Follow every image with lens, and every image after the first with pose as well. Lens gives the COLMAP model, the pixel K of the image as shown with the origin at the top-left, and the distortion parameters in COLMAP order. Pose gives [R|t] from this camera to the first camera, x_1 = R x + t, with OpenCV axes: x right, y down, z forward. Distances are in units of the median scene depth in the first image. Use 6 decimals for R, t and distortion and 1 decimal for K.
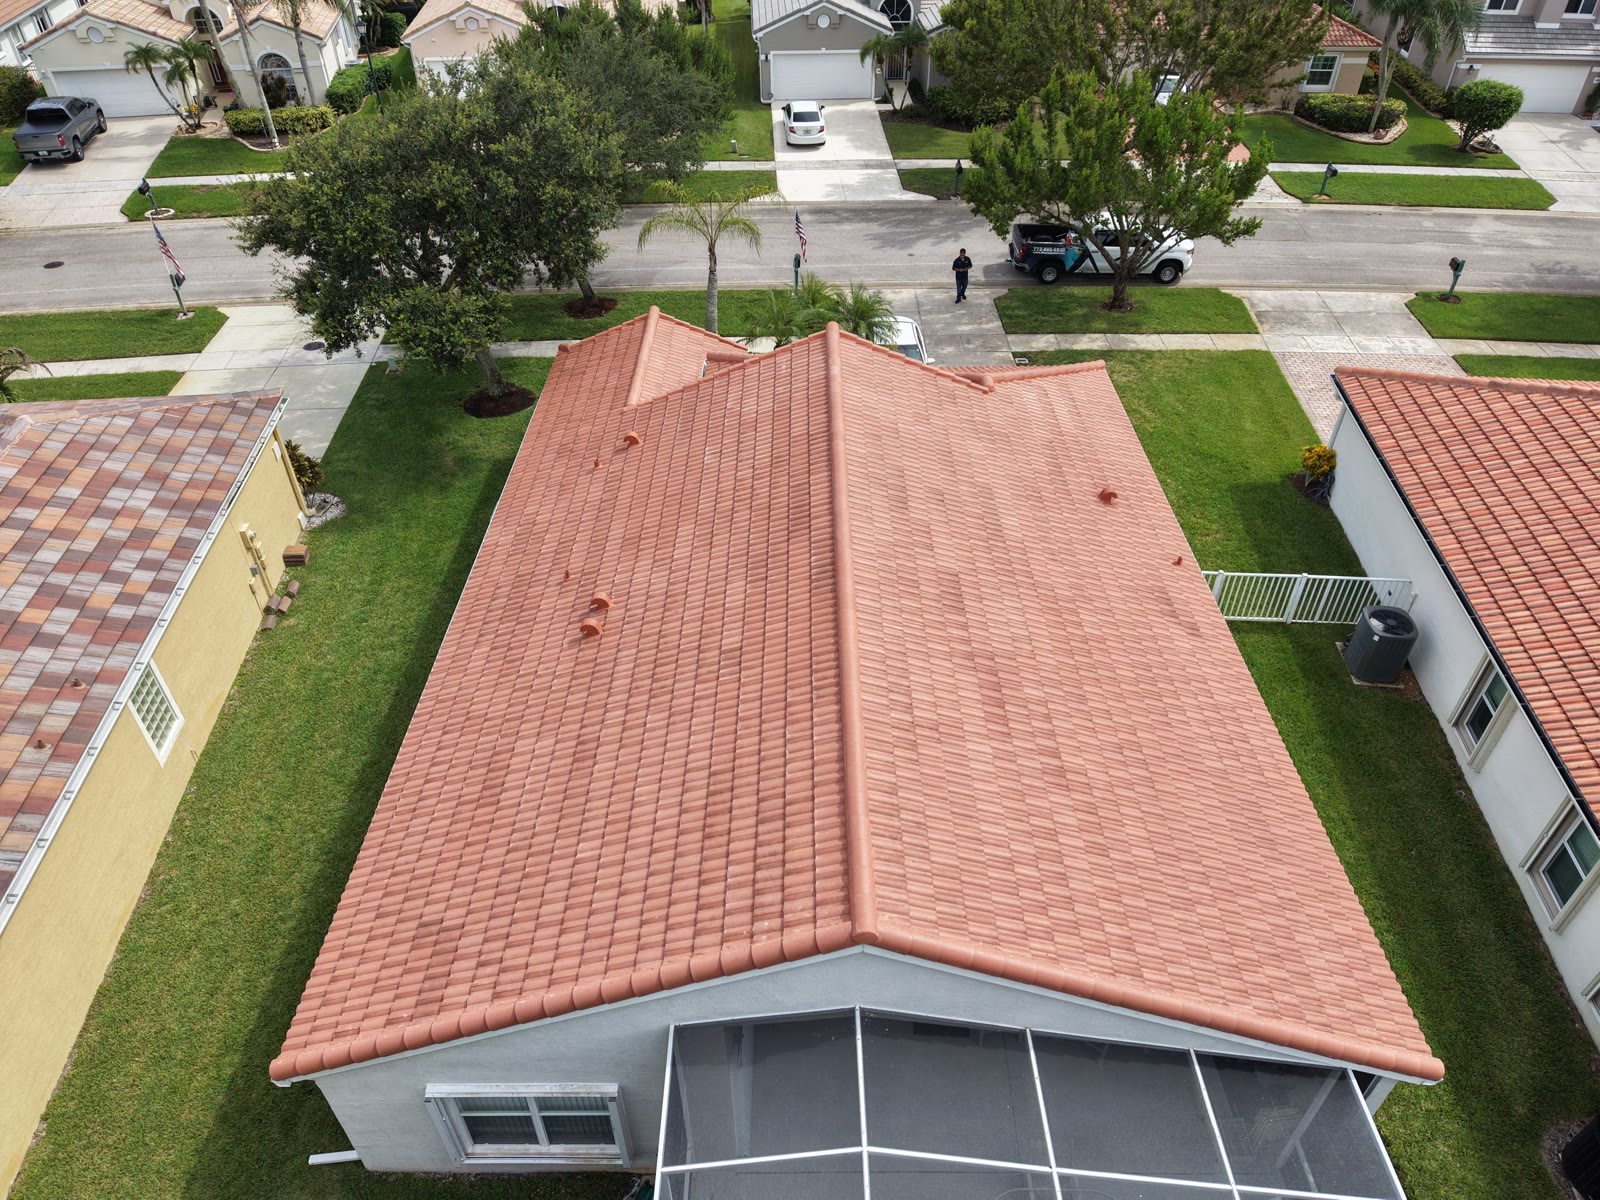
lens RADIAL K [[1082.4, 0, 800.0], [0, 1082.4, 600.0], [0, 0, 1]] dist [0.017644, -0.009009]
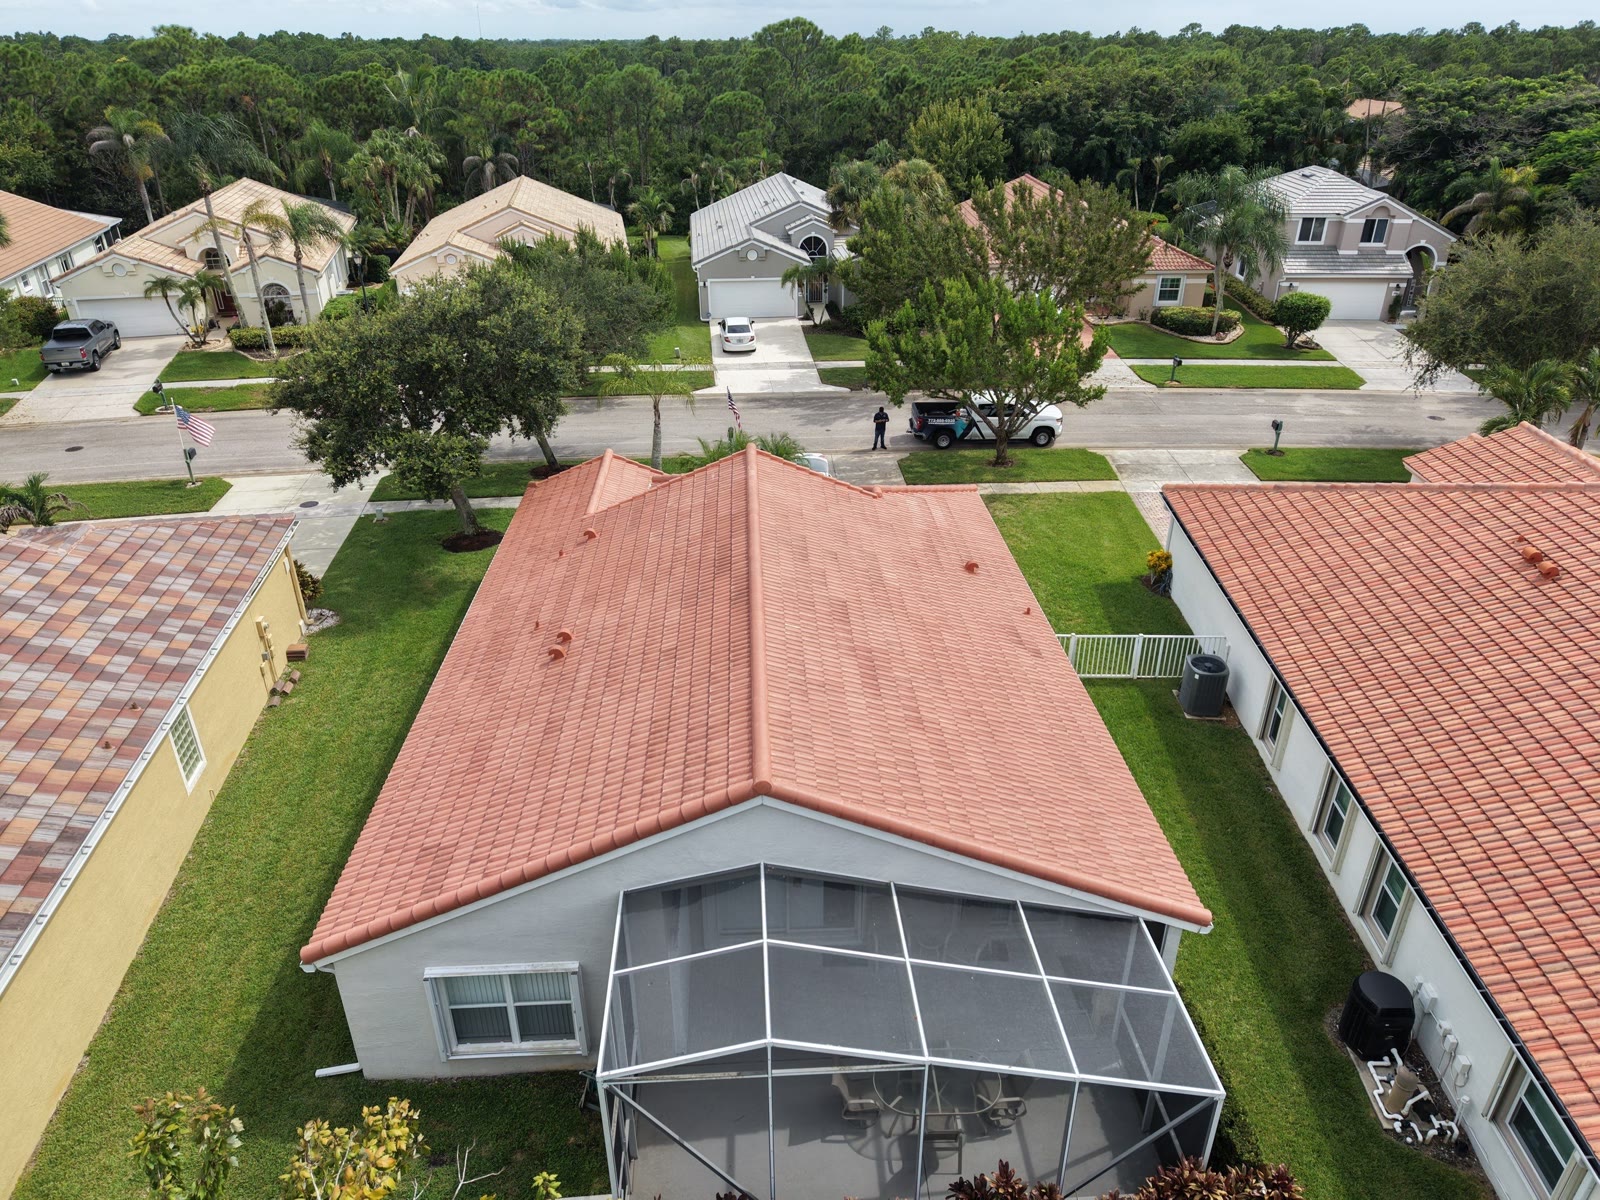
lens RADIAL K [[1084.9, 0, 800.0], [0, 1084.9, 600.0], [0, 0, 1]] dist [0.040764, -0.036494]
pose [[0.998678, -0.023492, 0.045730, 0.022876], [0.032272, 0.978871, -0.201916, 0.164096], [-0.040020, 0.203125, 0.978335, -0.186706]]
